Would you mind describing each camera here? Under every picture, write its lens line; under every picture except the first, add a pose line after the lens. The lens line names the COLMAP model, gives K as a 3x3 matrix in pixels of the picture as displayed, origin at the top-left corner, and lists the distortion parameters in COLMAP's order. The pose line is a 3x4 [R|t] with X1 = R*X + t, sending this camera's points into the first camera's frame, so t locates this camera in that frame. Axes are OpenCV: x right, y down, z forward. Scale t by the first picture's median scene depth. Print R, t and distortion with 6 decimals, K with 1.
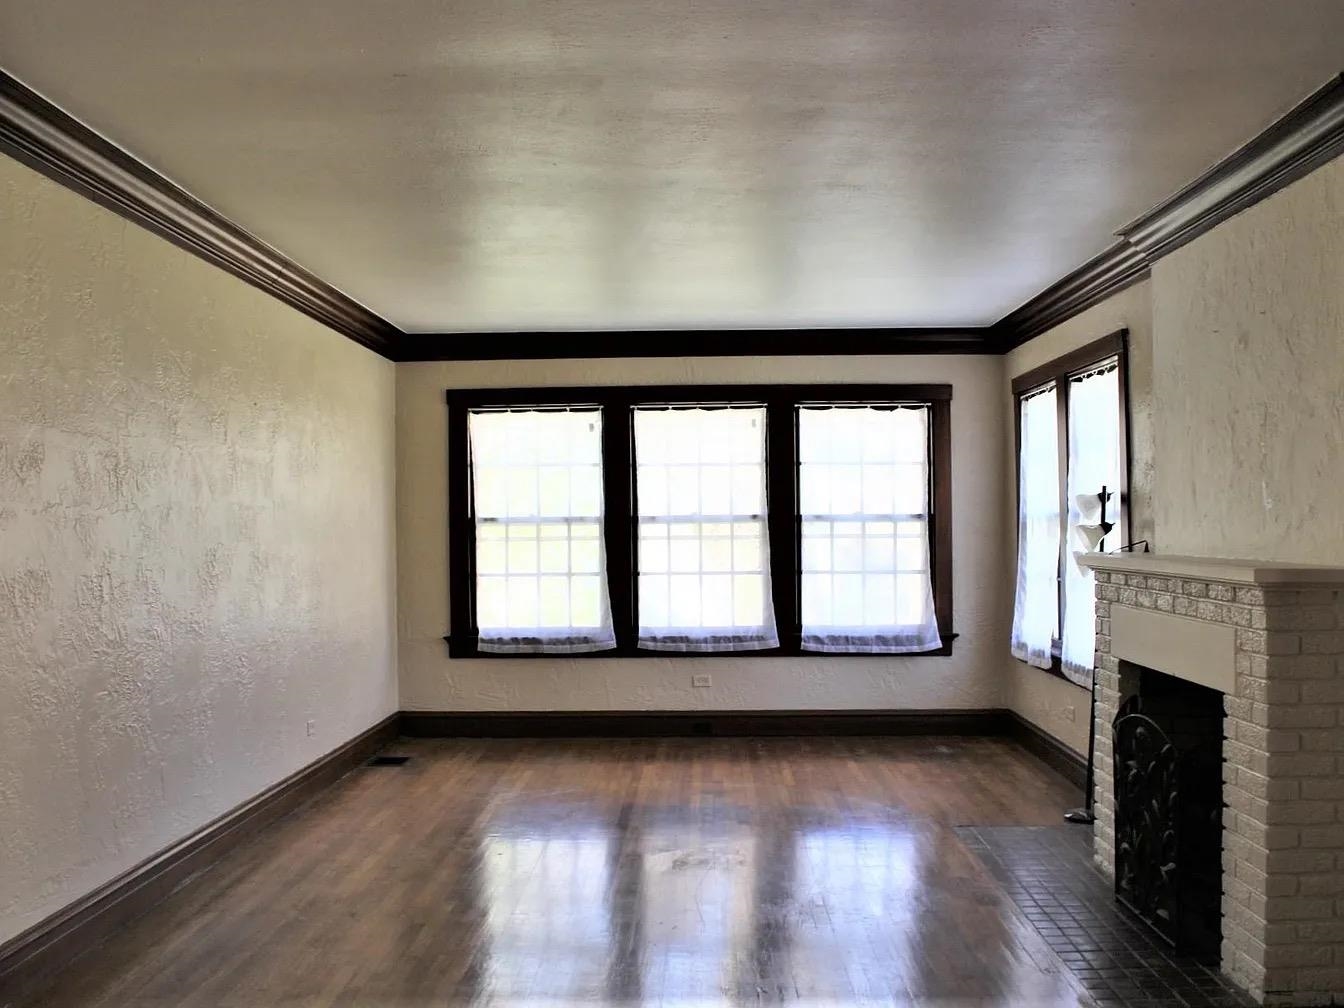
lens RADIAL K [[1299.8, 0, 672.0], [0, 1299.8, 504.0], [0, 0, 1]] dist [-0.179628, 0.135830]
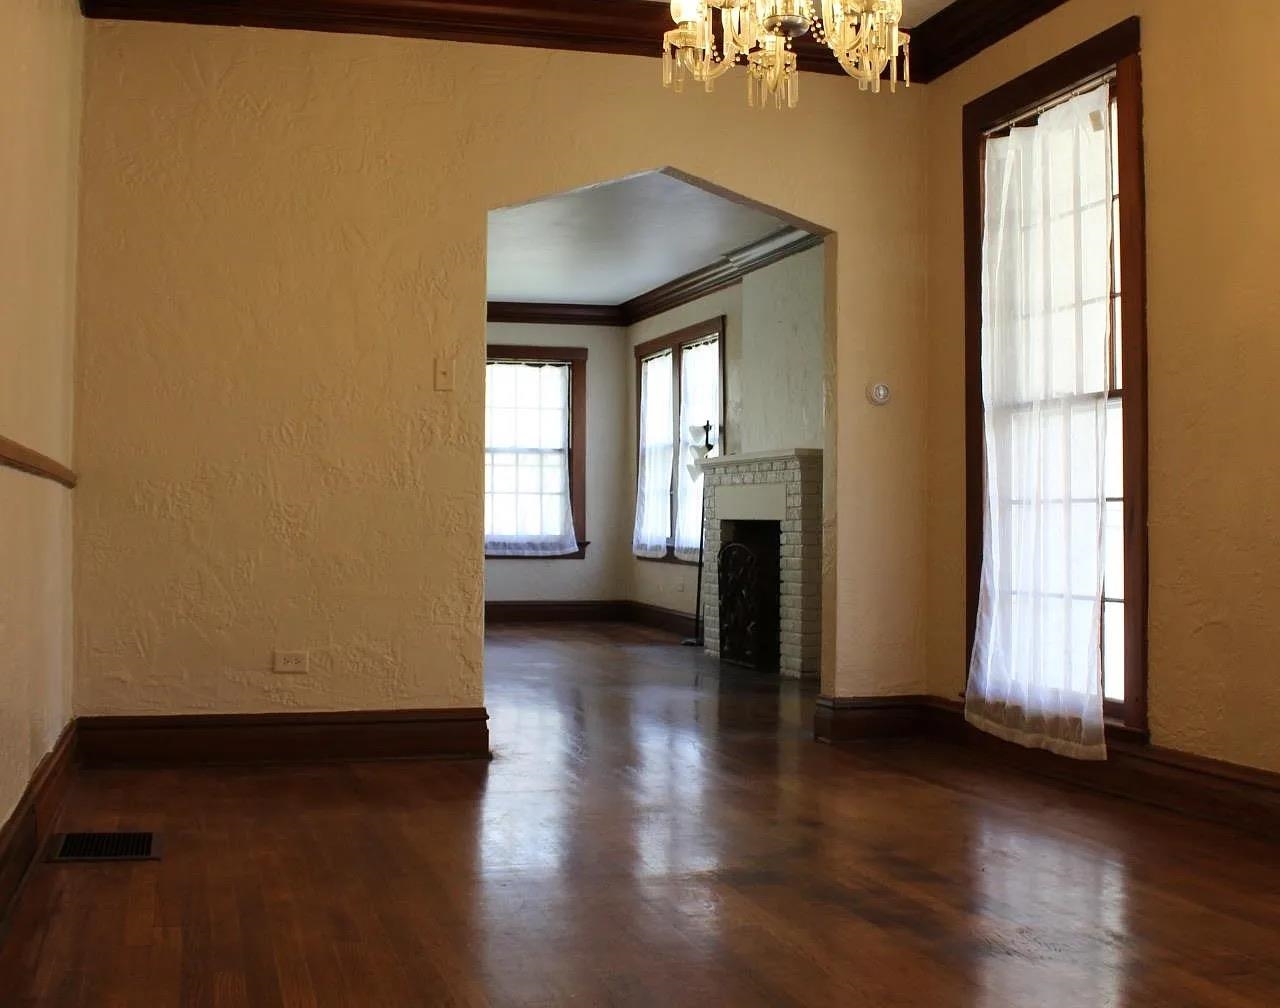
lens RADIAL K [[1564.2, 0, 640.0], [0, 1564.2, 504.0], [0, 0, 1]] dist [-0.172852, 0.009573]
pose [[0.952928, 0.011142, 0.302991, -0.207922], [-0.013842, 0.999881, 0.006764, 0.052534], [-0.302880, -0.010640, 0.952969, -0.515924]]
